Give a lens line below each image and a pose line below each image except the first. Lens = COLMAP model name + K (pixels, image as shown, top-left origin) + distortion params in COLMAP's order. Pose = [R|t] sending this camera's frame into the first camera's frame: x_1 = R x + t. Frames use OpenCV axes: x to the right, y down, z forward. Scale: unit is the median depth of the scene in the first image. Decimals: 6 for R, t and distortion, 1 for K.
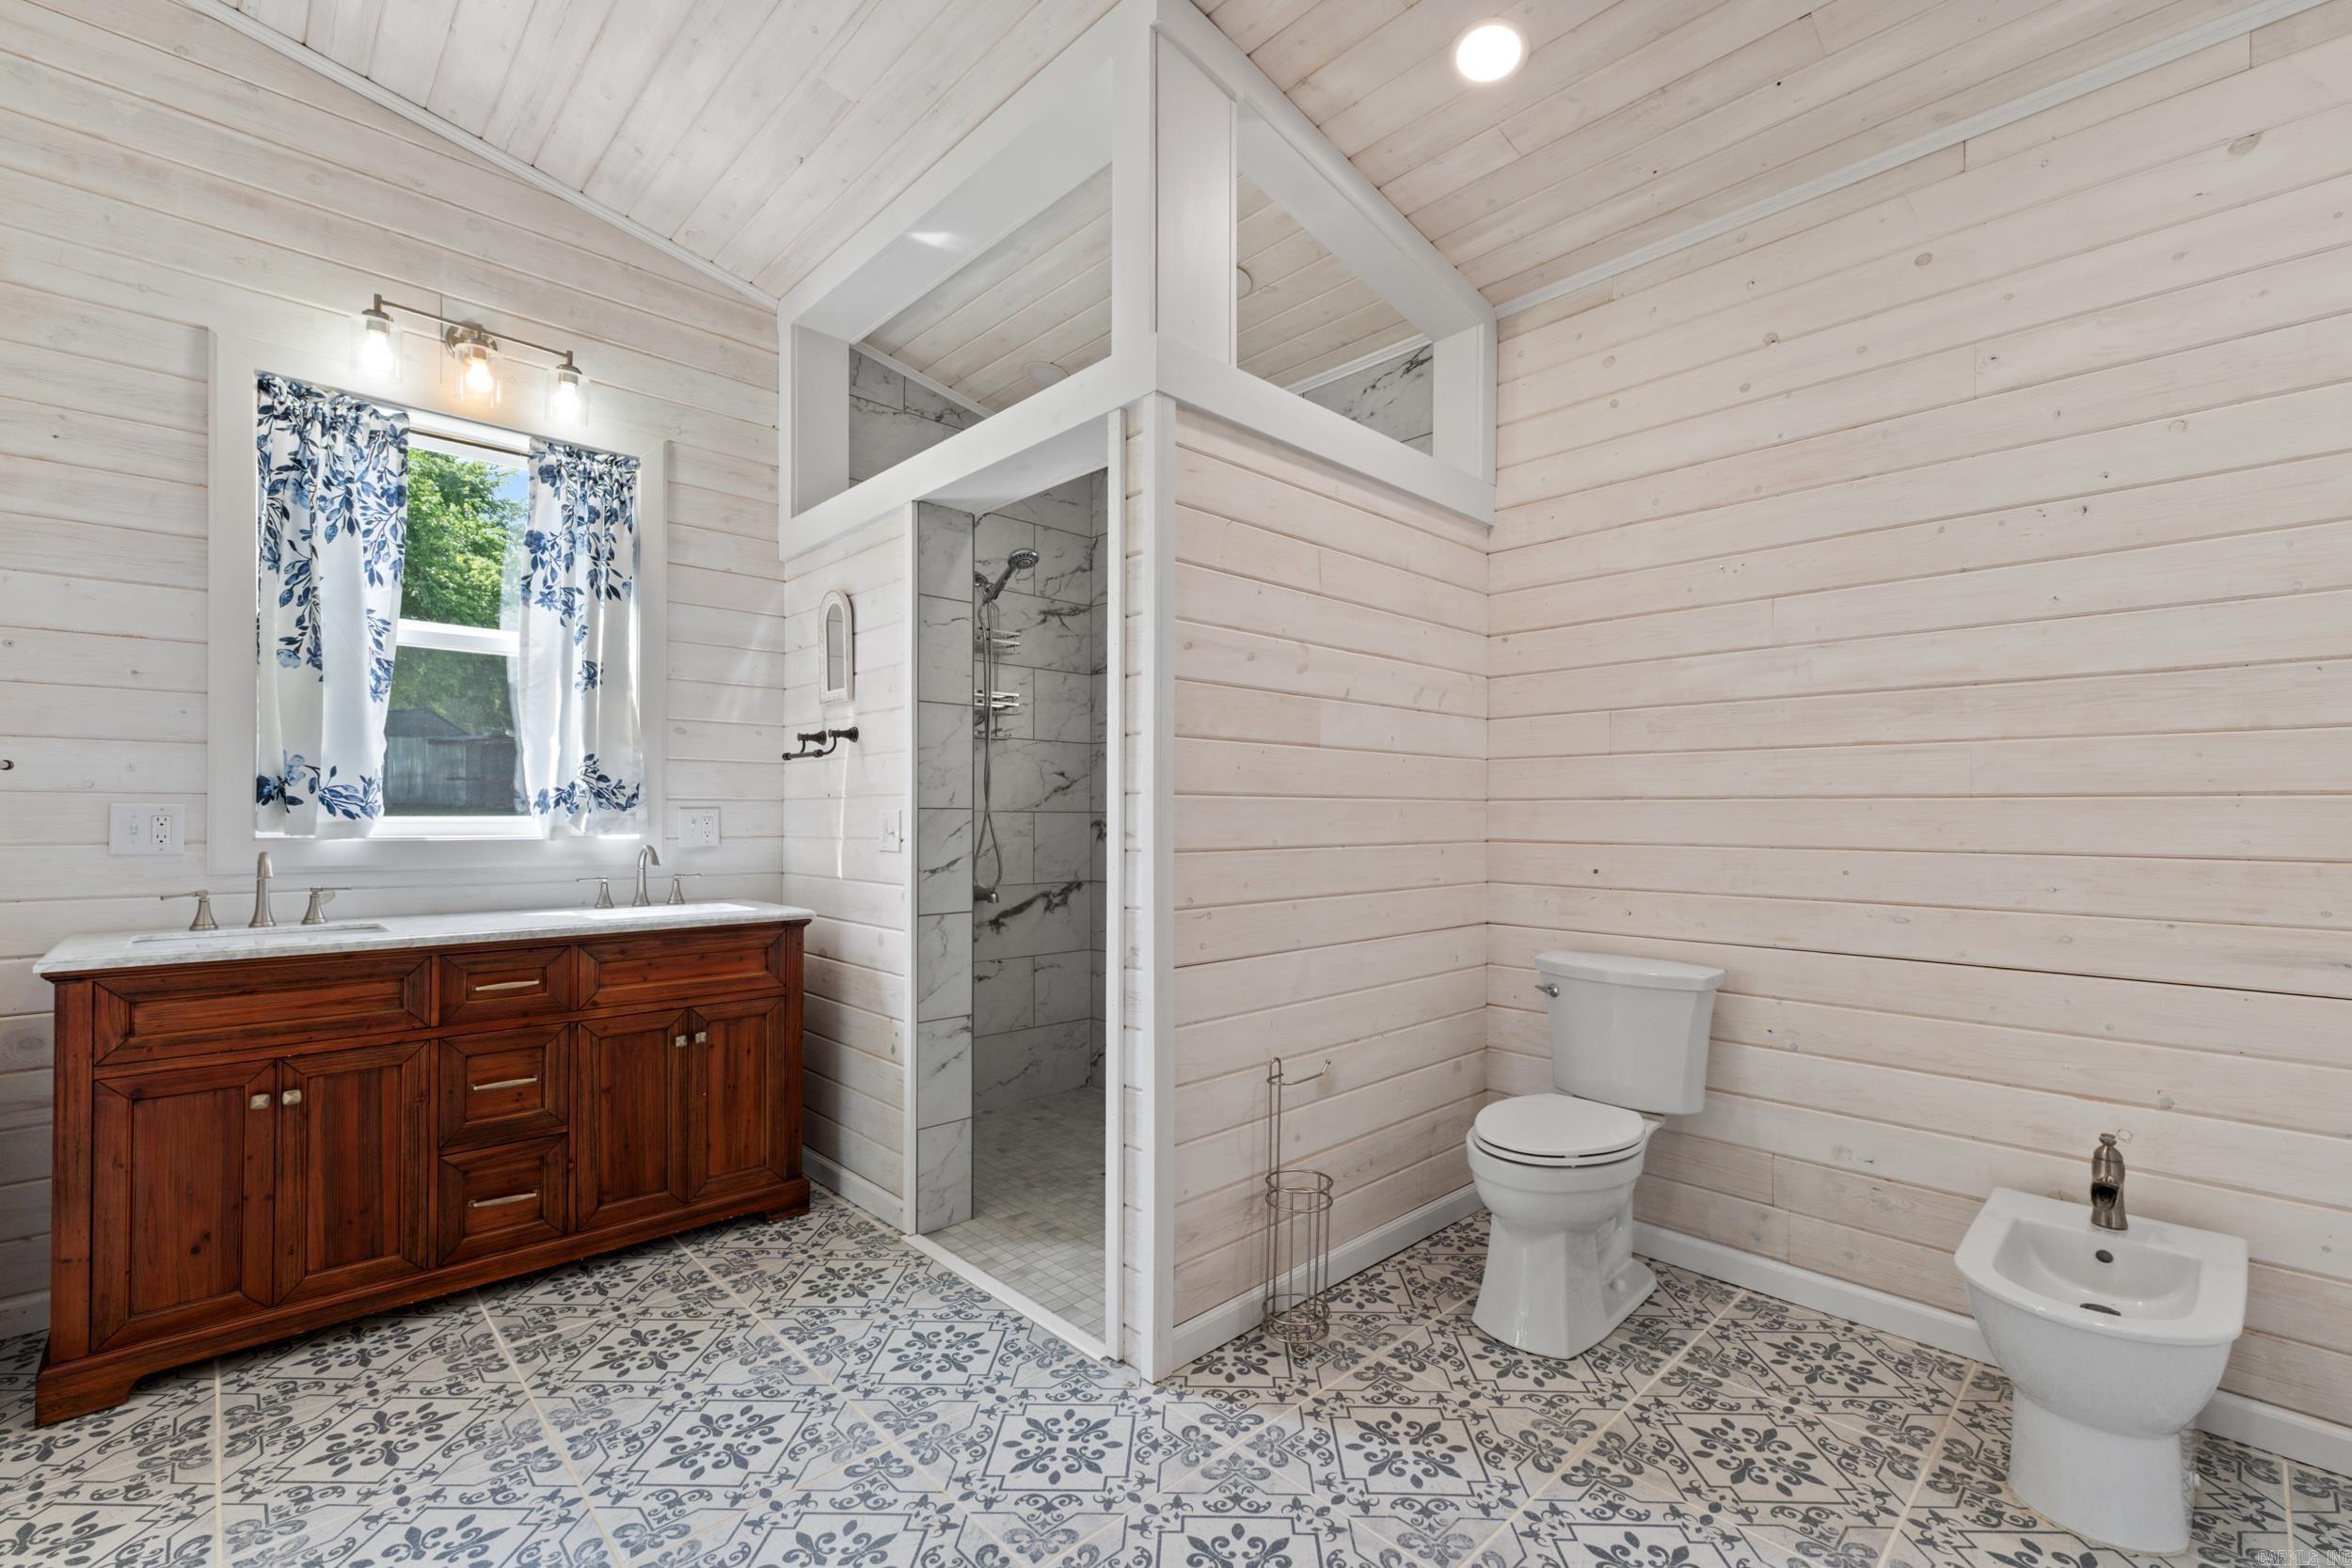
lens RADIAL K [[1001.3, 0, 1198.3], [0, 1001.3, 811.3], [0, 0, 1]] dist [0.003538, -0.000190]
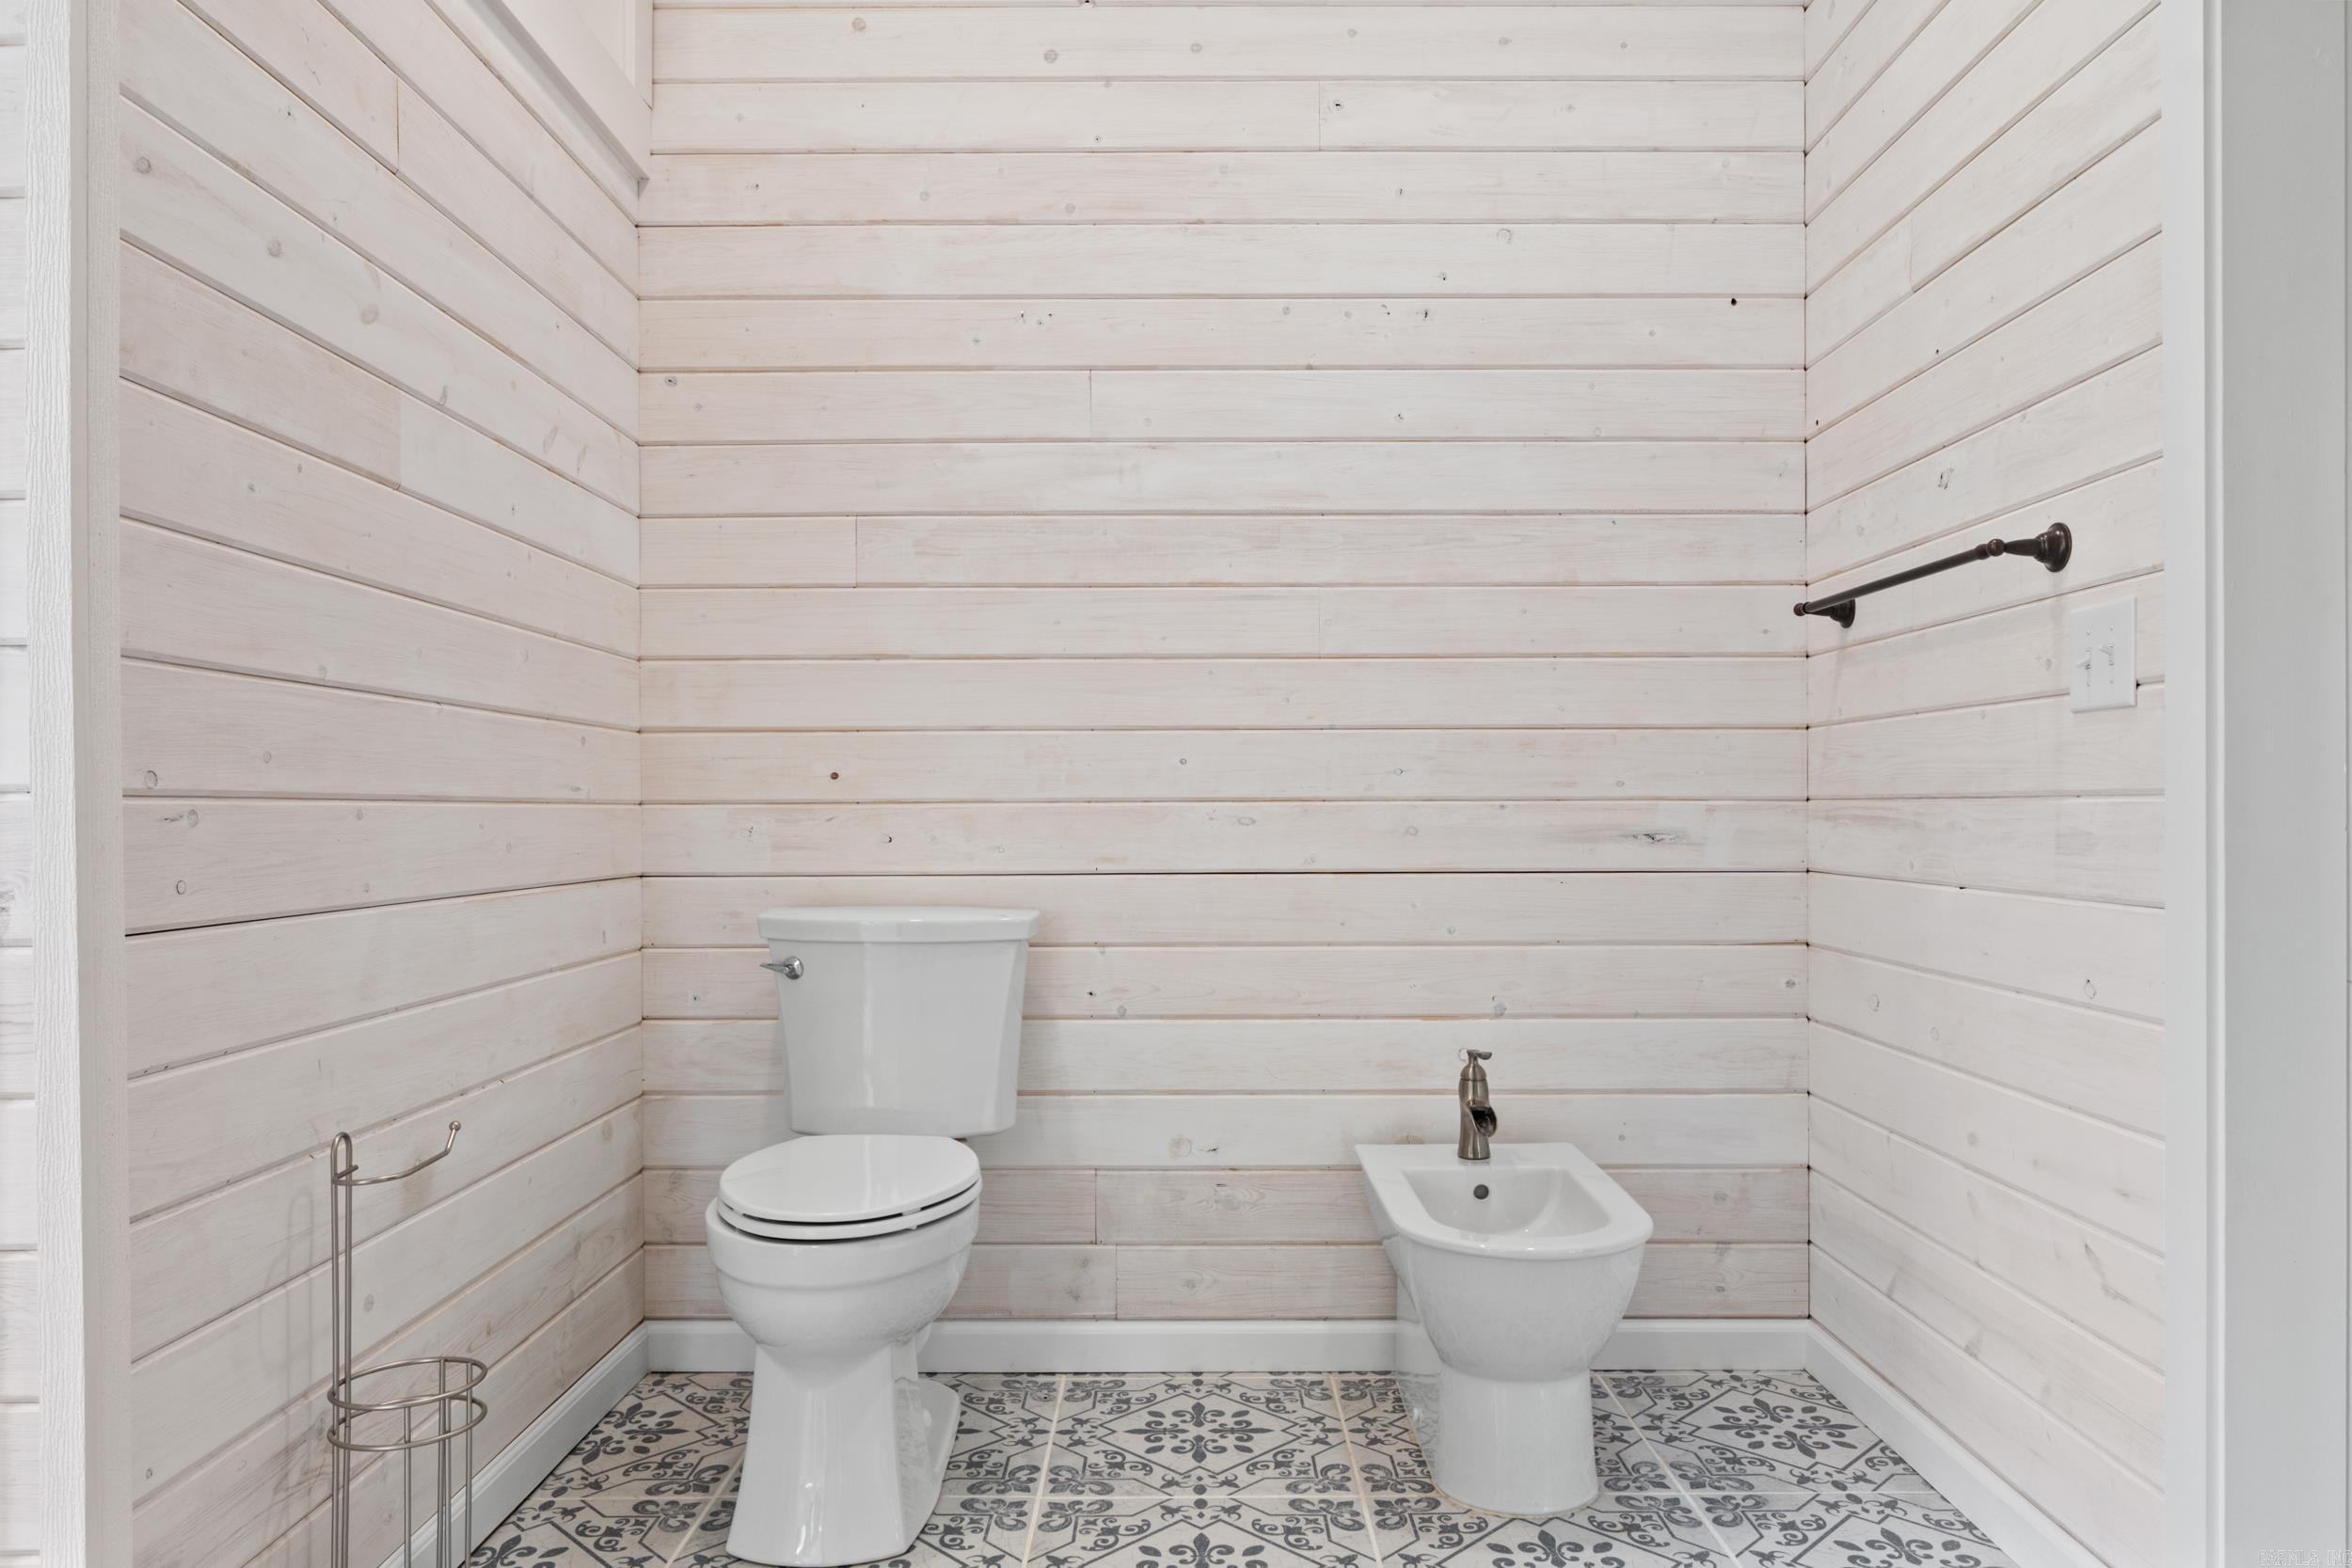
lens RADIAL K [[1521.8, 0, 1143.0], [0, 1521.8, 829.7], [0, 0, 1]] dist [-0.010345, 0.007404]
pose [[0.701378, -0.008628, 0.712737, -0.152725], [0.005314, 0.999962, 0.006876, 0.097481], [-0.712769, -0.001035, 0.701398, 0.233171]]
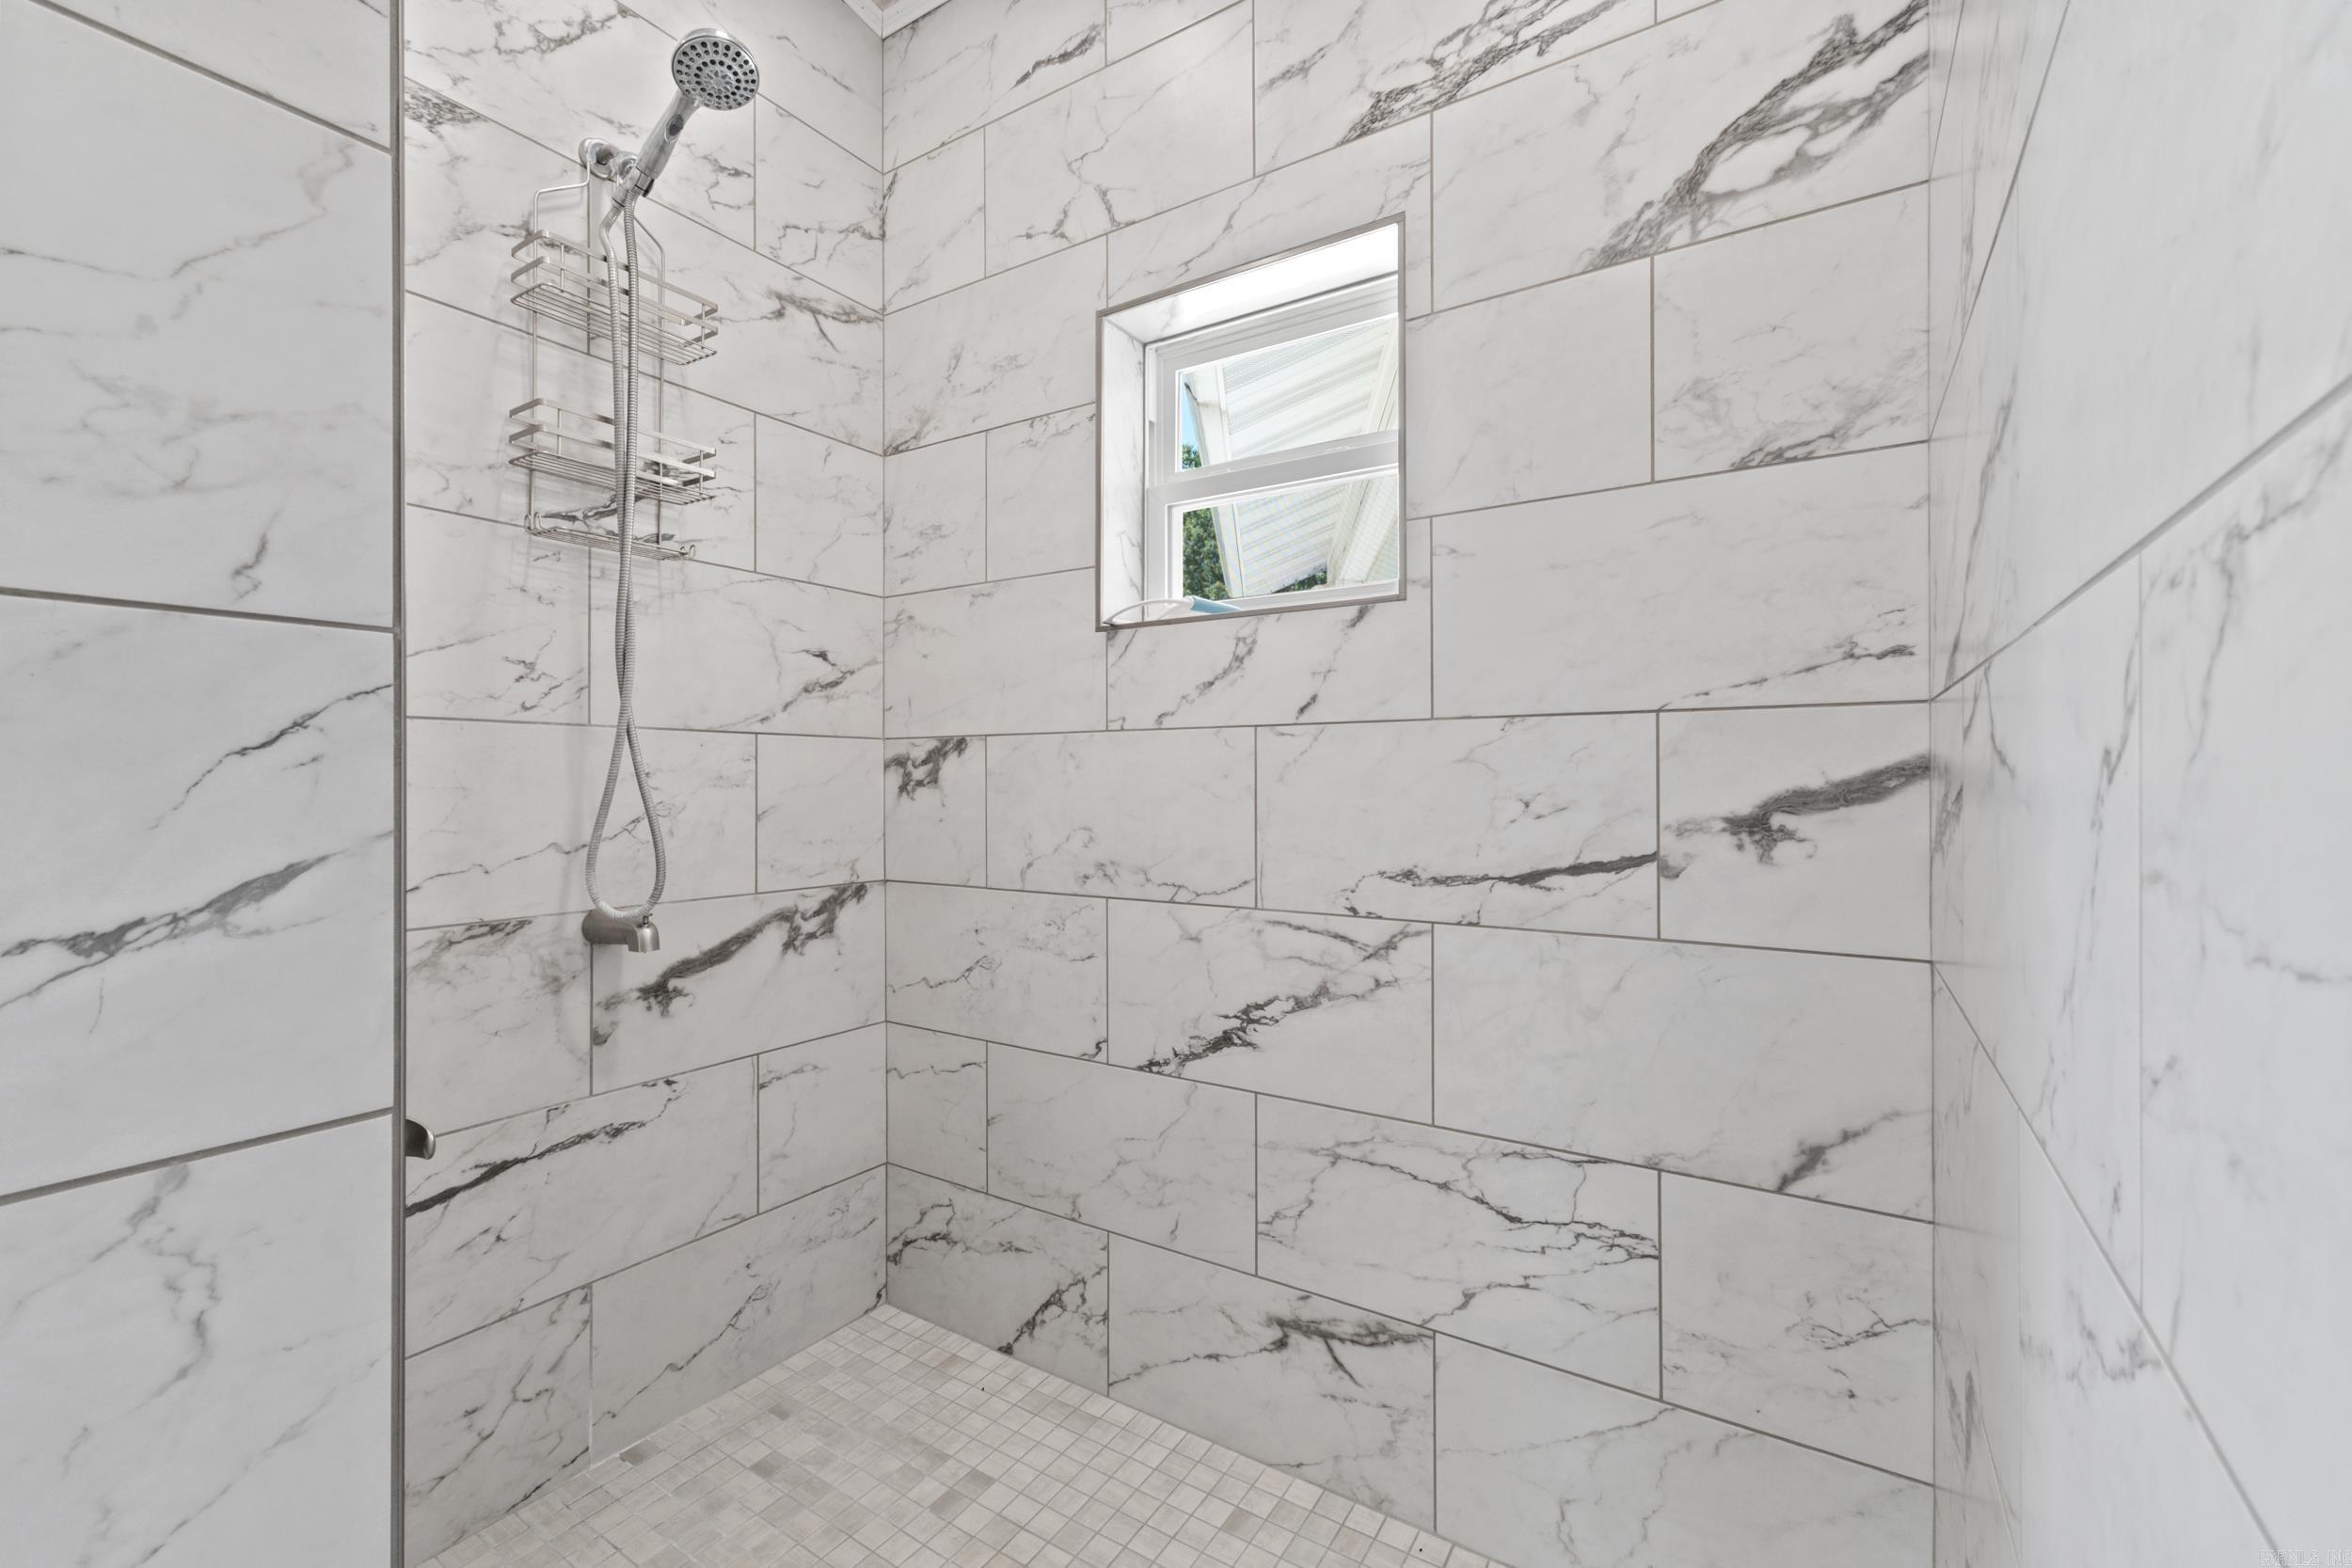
lens RADIAL K [[1001.3, 0, 1177.9], [0, 1001.3, 775.0], [0, 0, 1]] dist [0.003538, -0.000190]
pose [[0.979342, -0.004089, 0.202170, -0.116177], [0.004274, 0.999991, -0.000480, 0.033506], [-0.202166, 0.001334, 0.979350, 0.867699]]
